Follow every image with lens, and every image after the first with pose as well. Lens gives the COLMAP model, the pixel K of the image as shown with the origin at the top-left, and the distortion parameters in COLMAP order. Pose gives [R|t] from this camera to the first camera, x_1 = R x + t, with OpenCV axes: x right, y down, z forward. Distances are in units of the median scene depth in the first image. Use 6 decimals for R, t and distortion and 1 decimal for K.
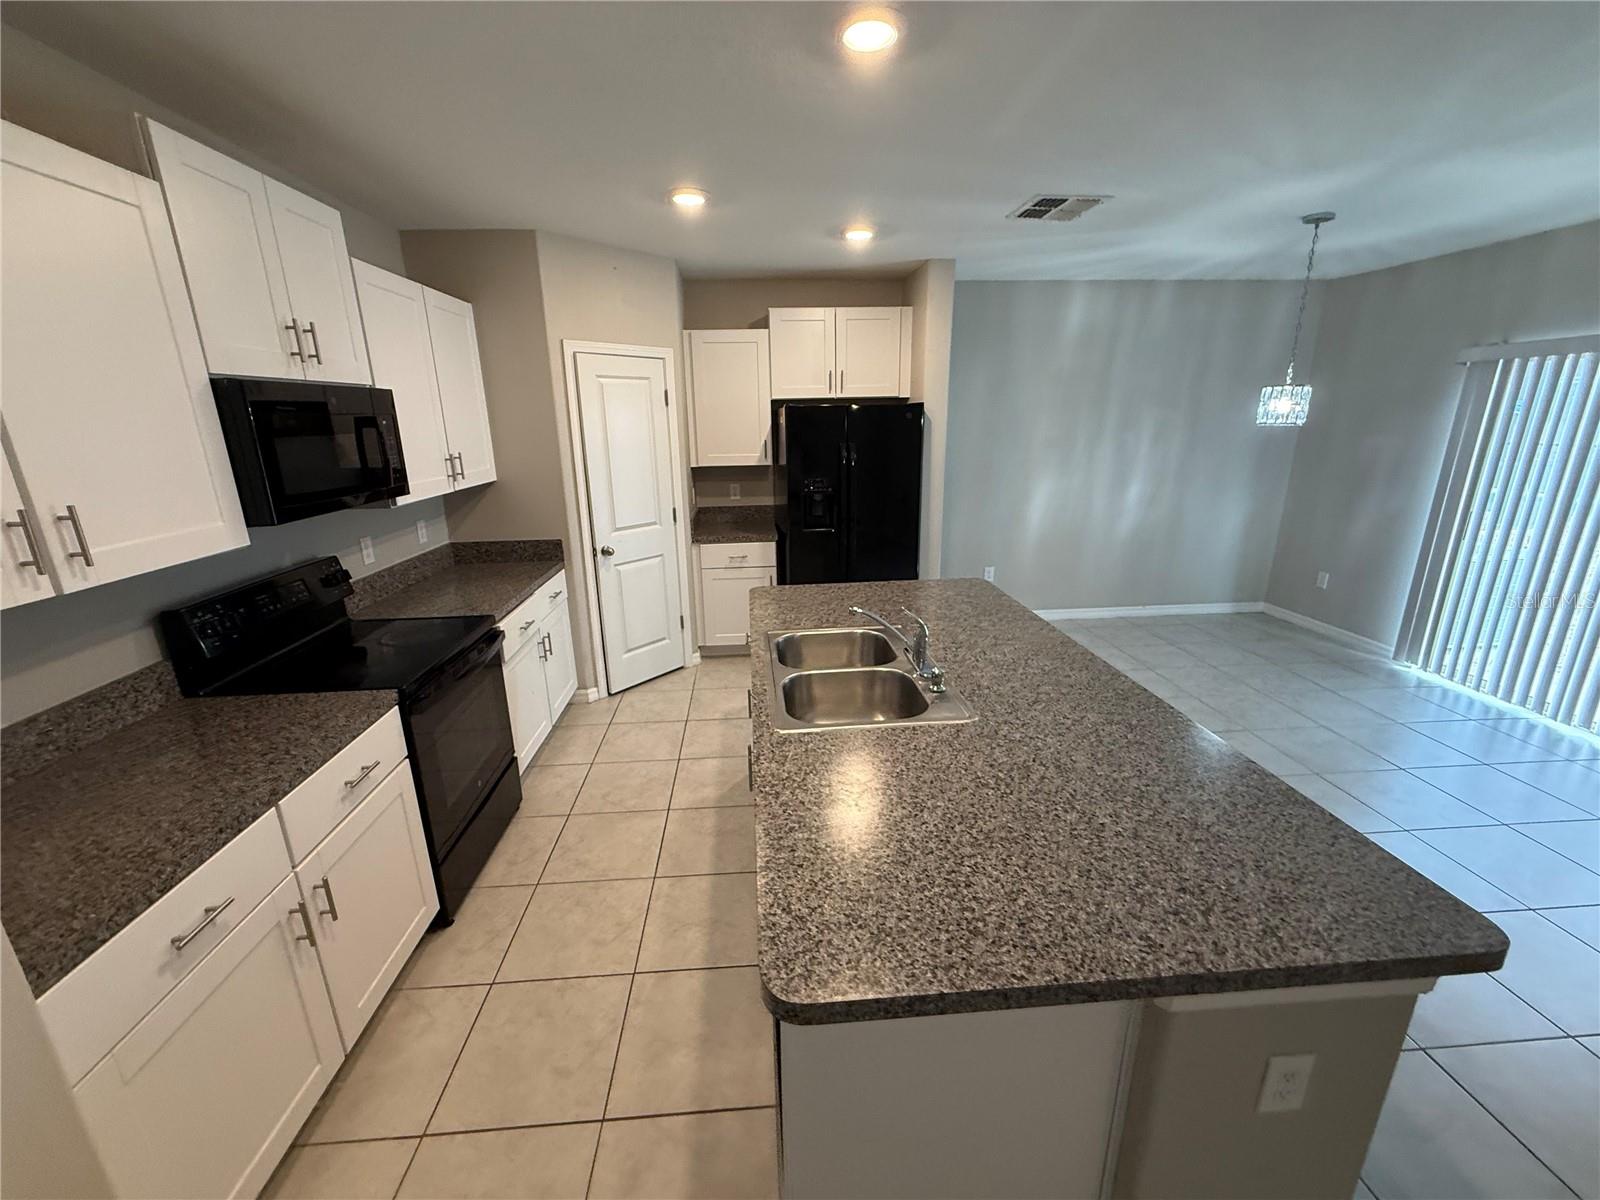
lens RADIAL K [[635.5, 0, 793.3], [0, 635.5, 600.1], [0, 0, 1]] dist [-0.003213, -0.000199]
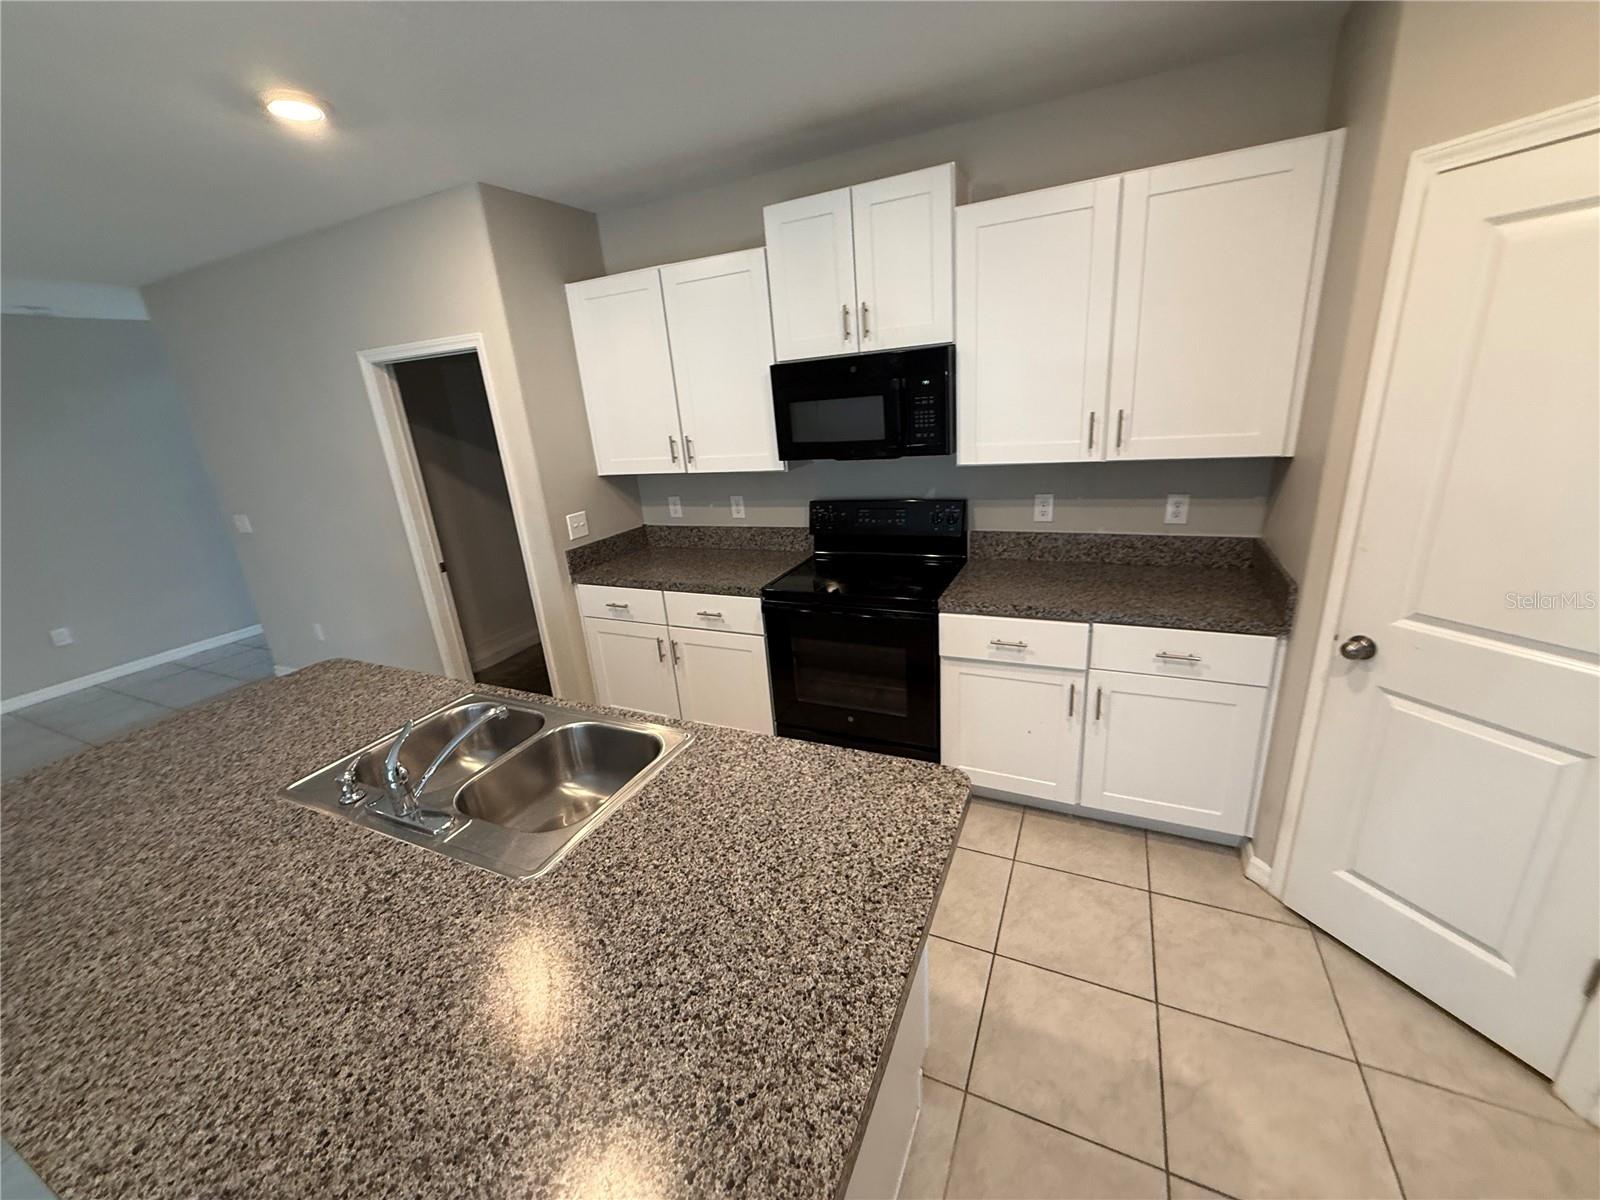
lens RADIAL K [[635.5, 0, 793.3], [0, 635.5, 600.1], [0, 0, 1]] dist [-0.003213, -0.000199]
pose [[-0.485881, 0.321779, -0.812636, 0.458463], [-0.159226, 0.881617, 0.444295, -0.440312], [0.859399, 0.345267, -0.377125, 1.491250]]
